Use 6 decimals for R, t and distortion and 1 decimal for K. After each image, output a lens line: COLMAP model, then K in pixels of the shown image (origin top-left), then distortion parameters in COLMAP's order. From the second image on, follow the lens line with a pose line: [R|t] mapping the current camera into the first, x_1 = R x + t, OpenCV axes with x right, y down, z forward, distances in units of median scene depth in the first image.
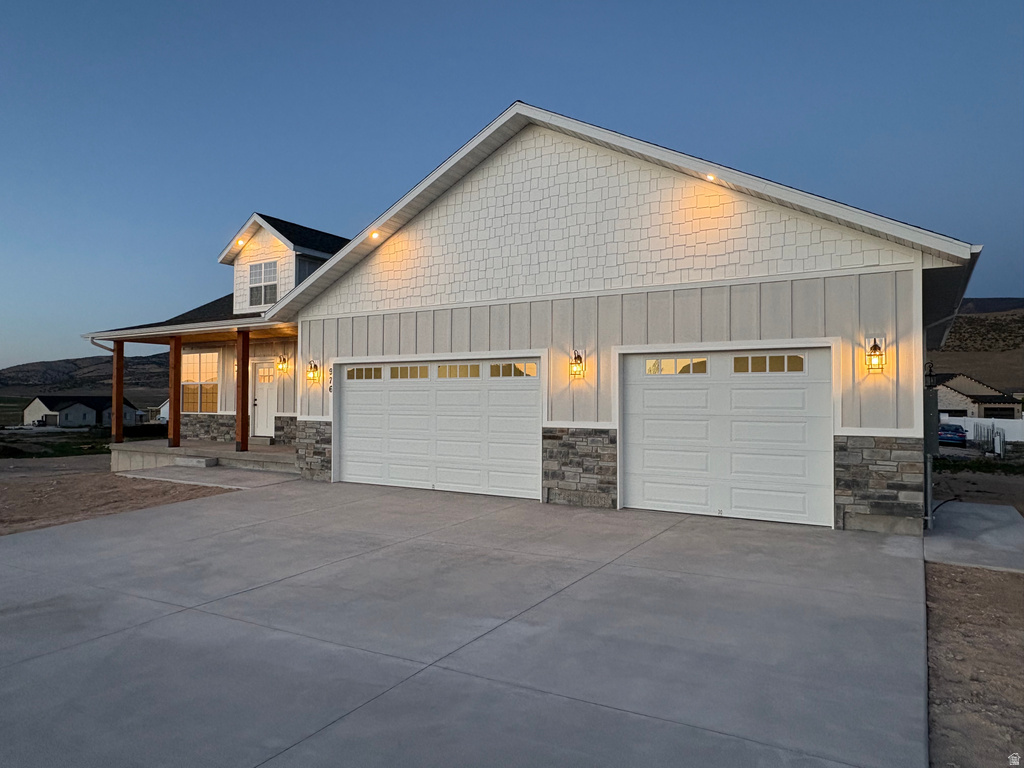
lens RADIAL K [[674.1, 0, 512.0], [0, 674.1, 384.0], [0, 0, 1]] dist [-0.002193, -0.000385]
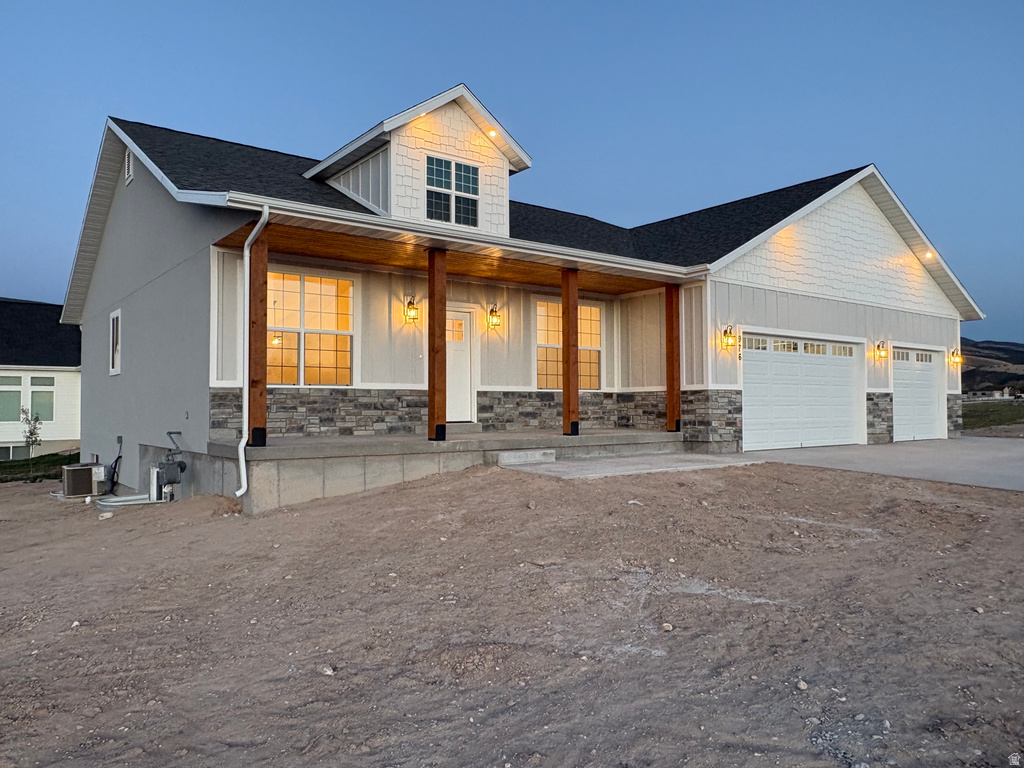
lens RADIAL K [[743.3, 0, 512.0], [0, 743.3, 384.0], [0, 0, 1]] dist [0.002282, 0.000888]
pose [[0.359797, 0.025551, 0.932681, -1.712179], [-0.015454, 0.999651, -0.021424, 0.092242], [-0.932903, -0.006705, 0.360066, 1.134357]]
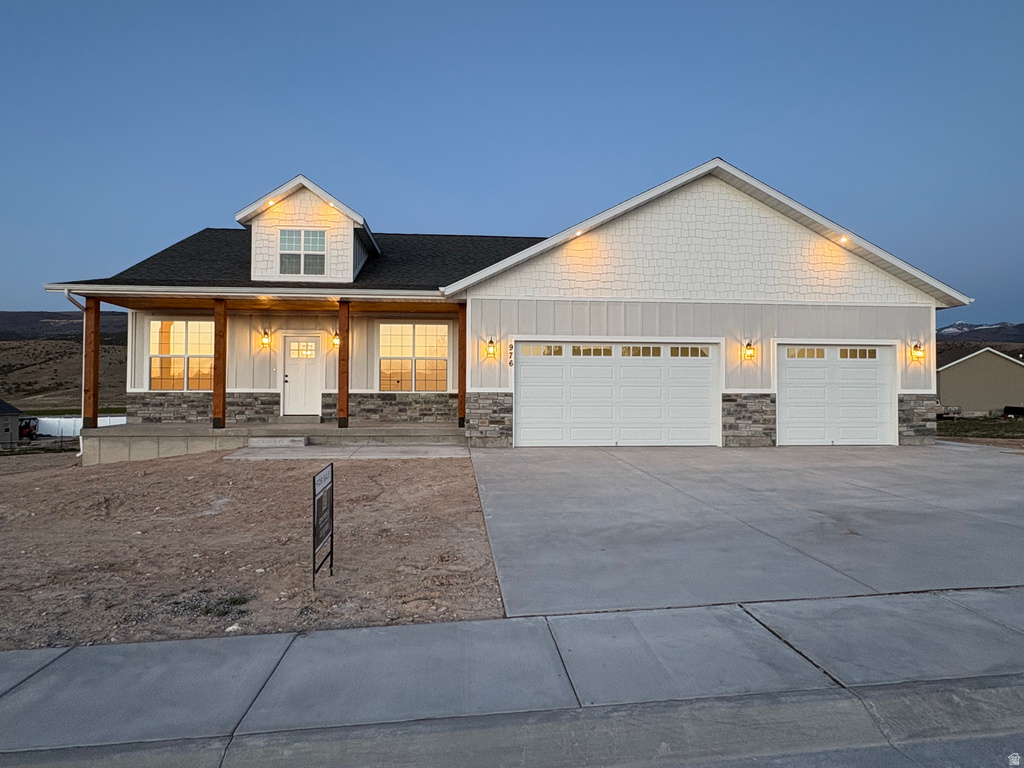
lens RADIAL K [[597.8, 0, 512.0], [0, 597.8, 384.0], [0, 0, 1]] dist [-0.001148, -0.000403]
pose [[0.800507, 0.011849, 0.599207, -1.052845], [-0.014049, 0.999901, -0.001004, 0.052205], [-0.599159, -0.007614, 0.800594, 0.264912]]
